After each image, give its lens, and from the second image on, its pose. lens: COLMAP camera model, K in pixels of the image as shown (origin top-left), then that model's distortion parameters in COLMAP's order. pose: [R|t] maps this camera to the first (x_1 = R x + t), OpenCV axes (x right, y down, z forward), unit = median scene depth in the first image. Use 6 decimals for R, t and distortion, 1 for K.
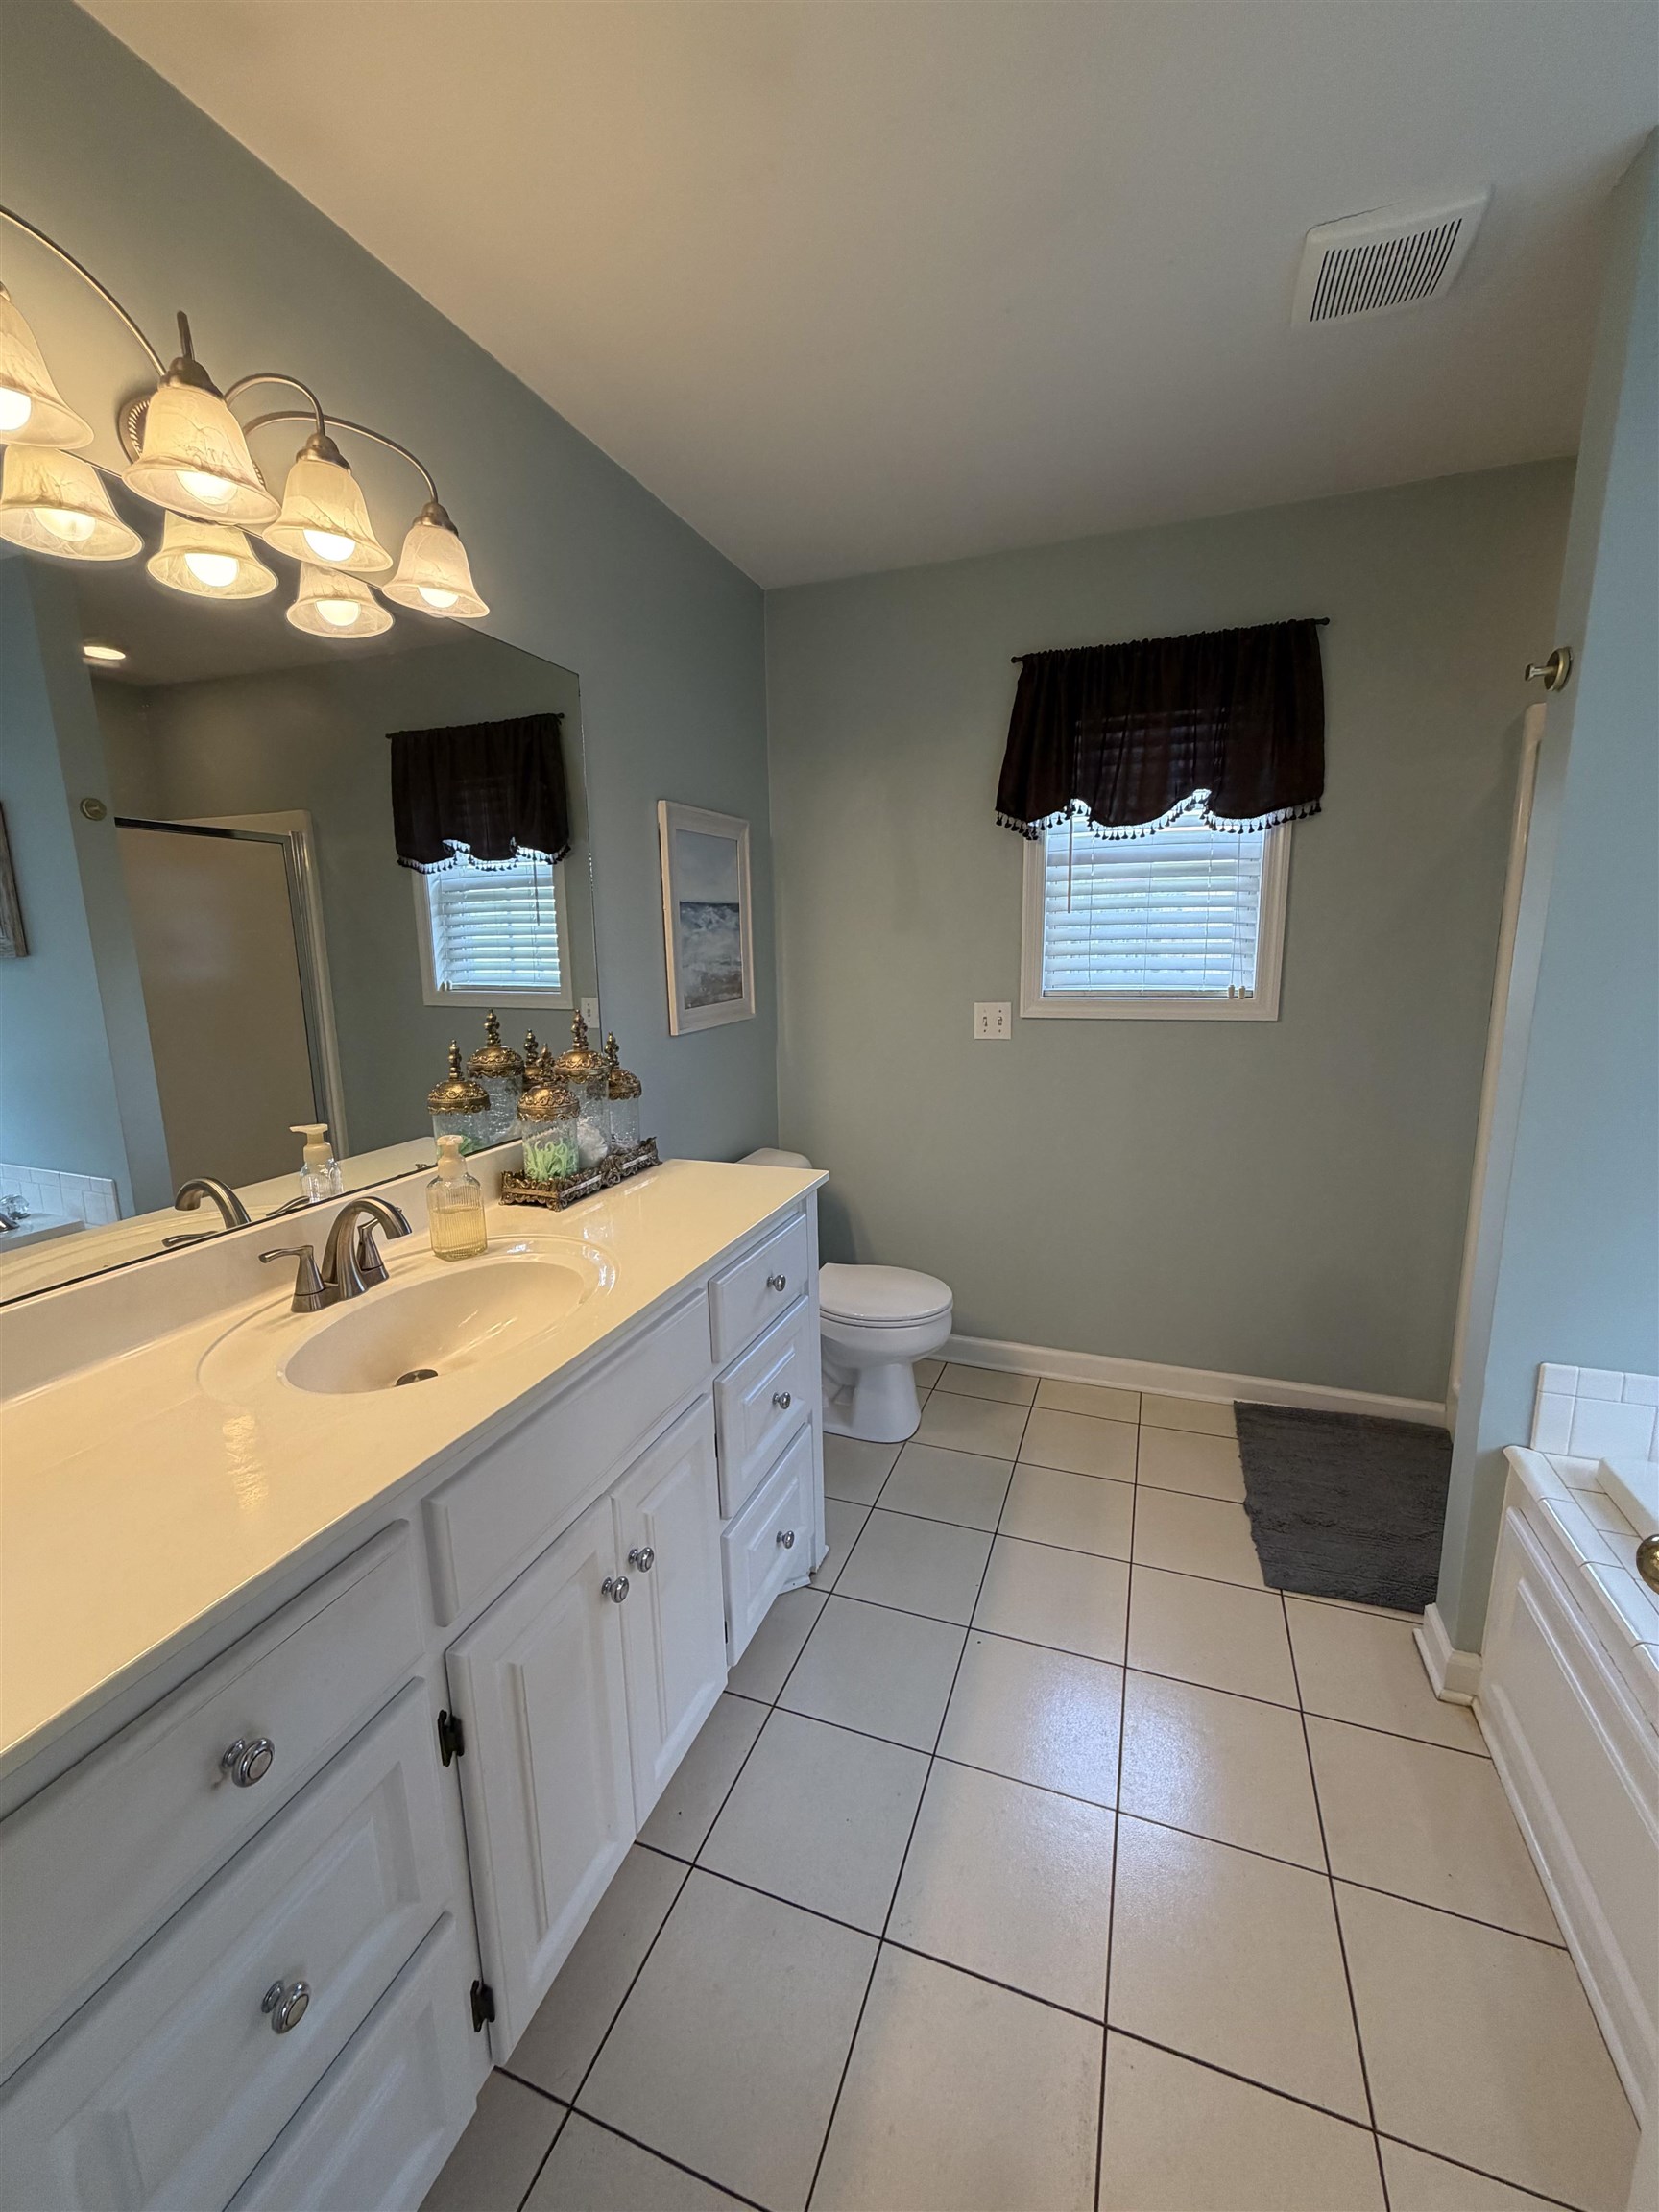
lens RADIAL K [[892.8, 0, 831.5], [0, 892.8, 1106.0], [0, 0, 1]] dist [-0.002212, -0.000429]
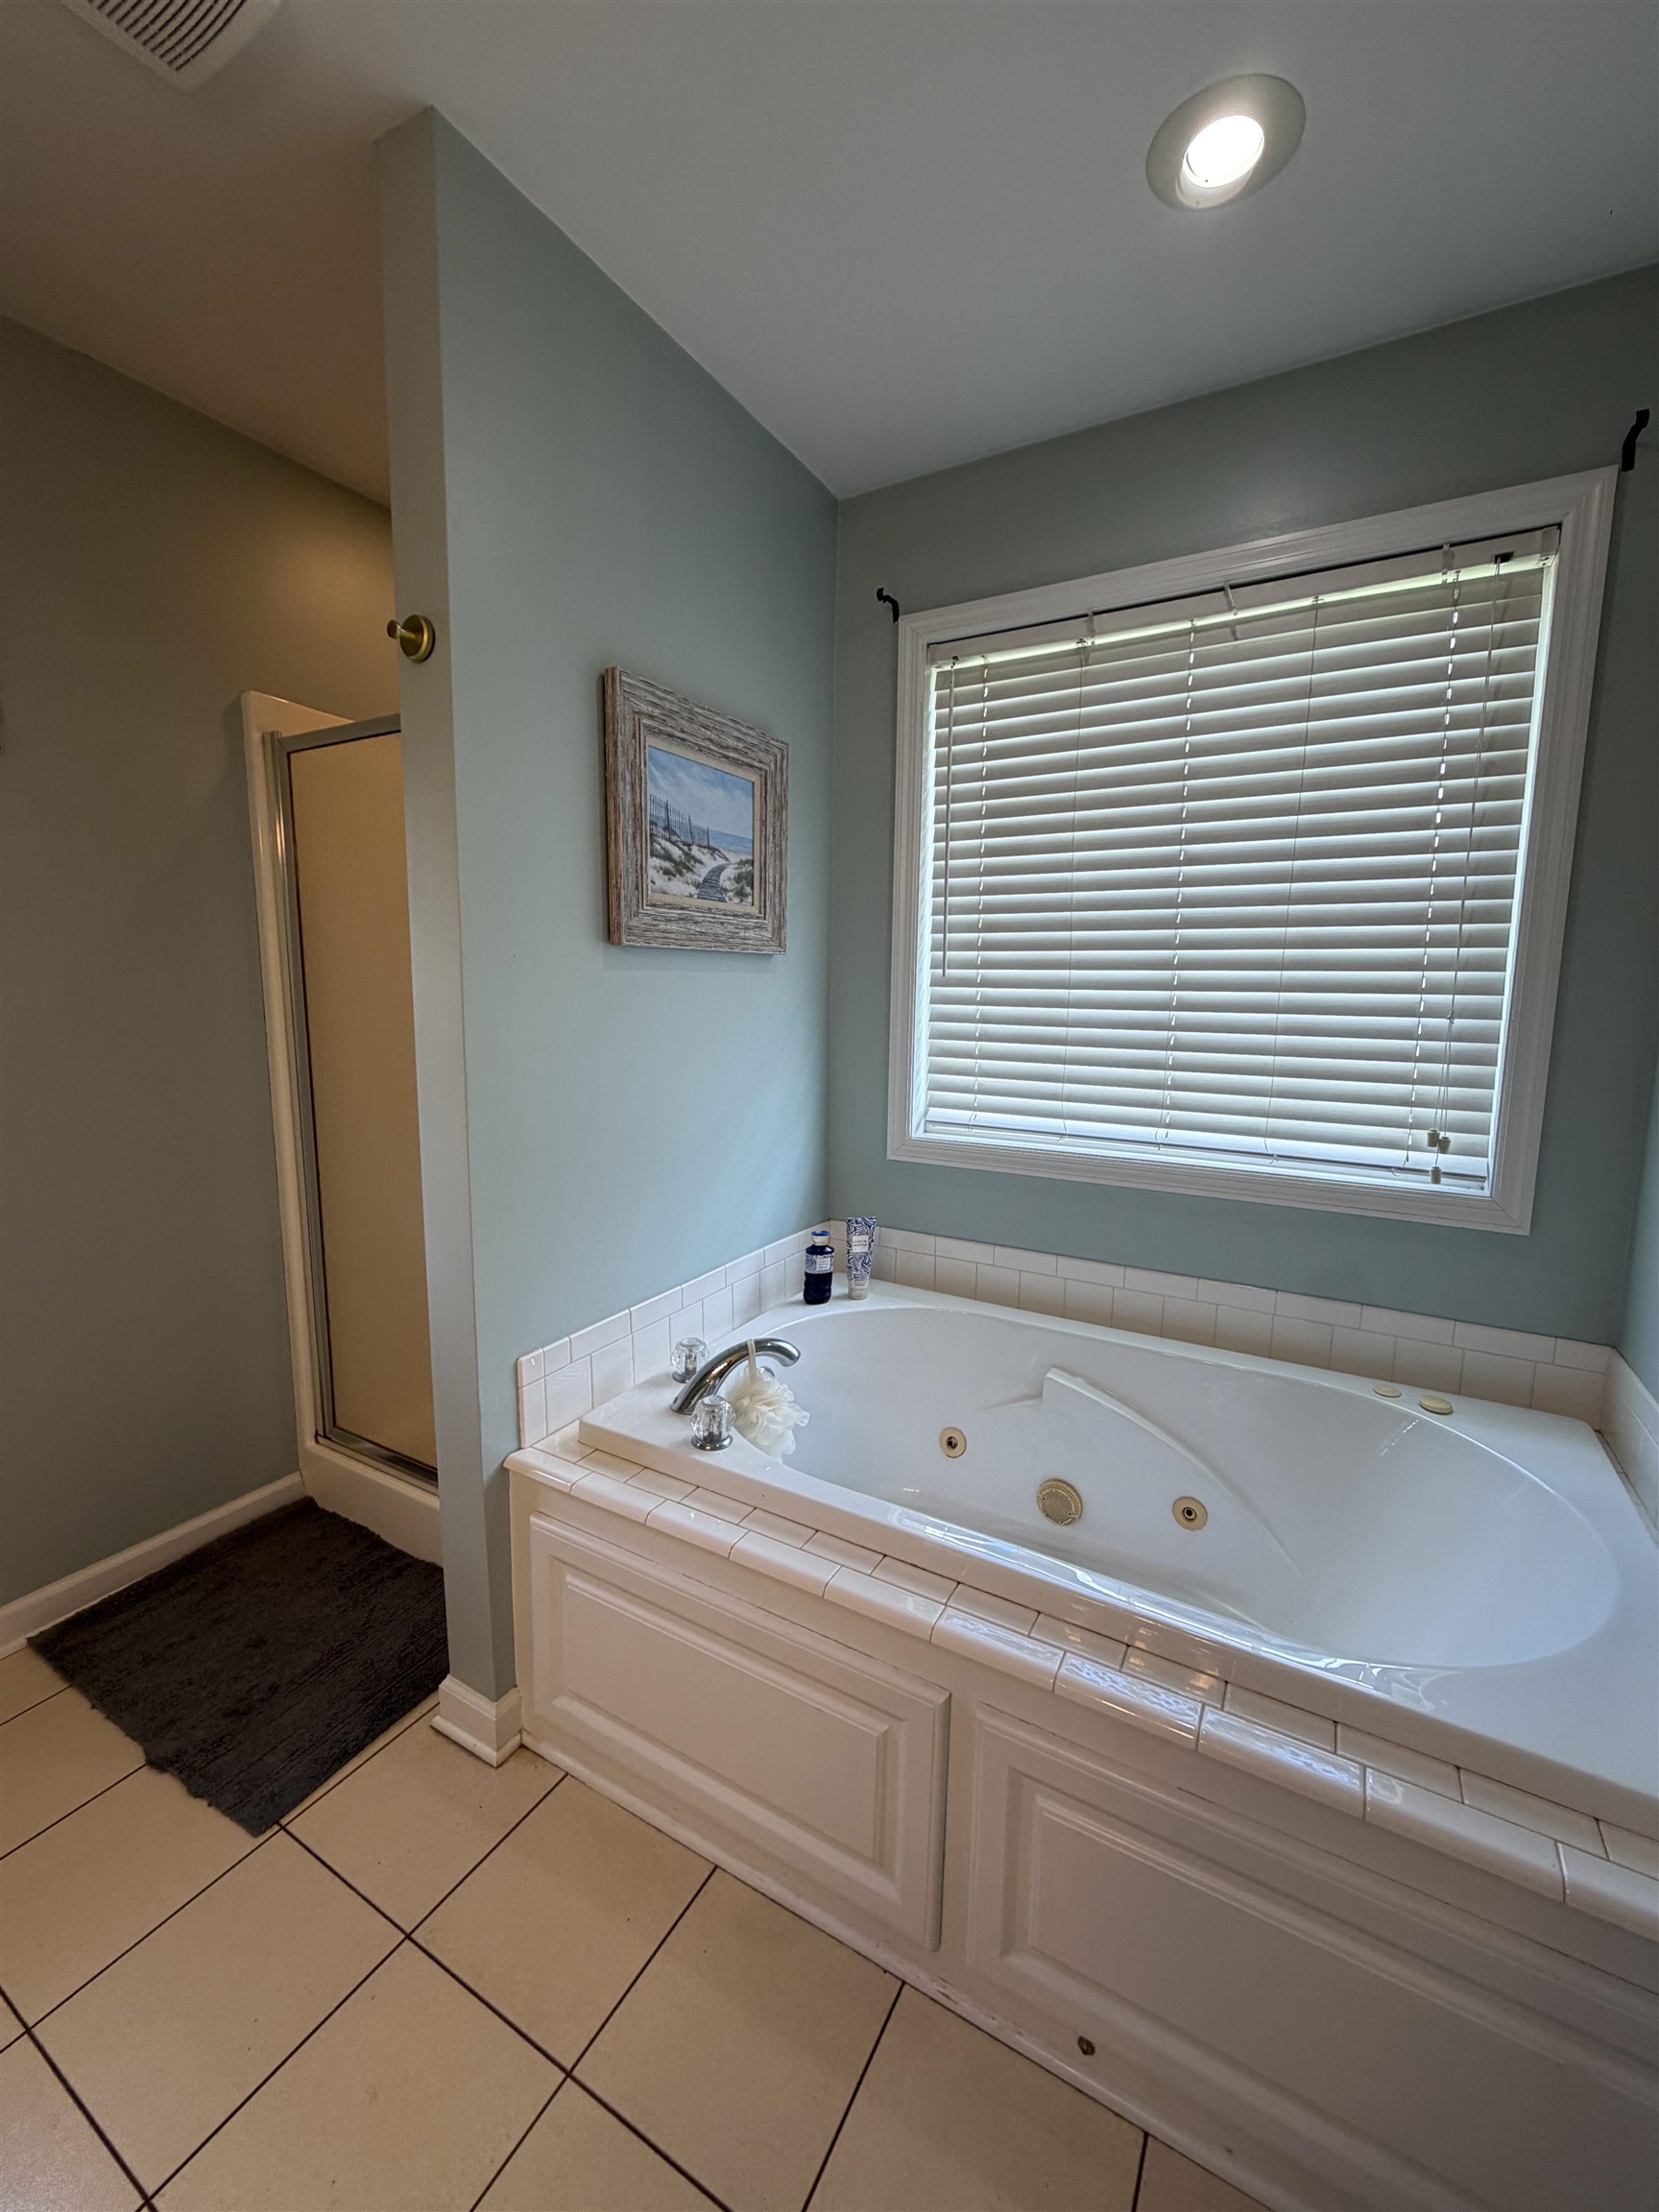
lens RADIAL K [[892.8, 0, 824.7], [0, 892.8, 1092.3], [0, 0, 1]] dist [-0.002212, -0.000429]
pose [[0.168407, -0.108612, 0.979716, -0.063933], [0.177322, 0.981035, 0.078277, -0.013512], [-0.969637, 0.160543, 0.184473, 0.361514]]
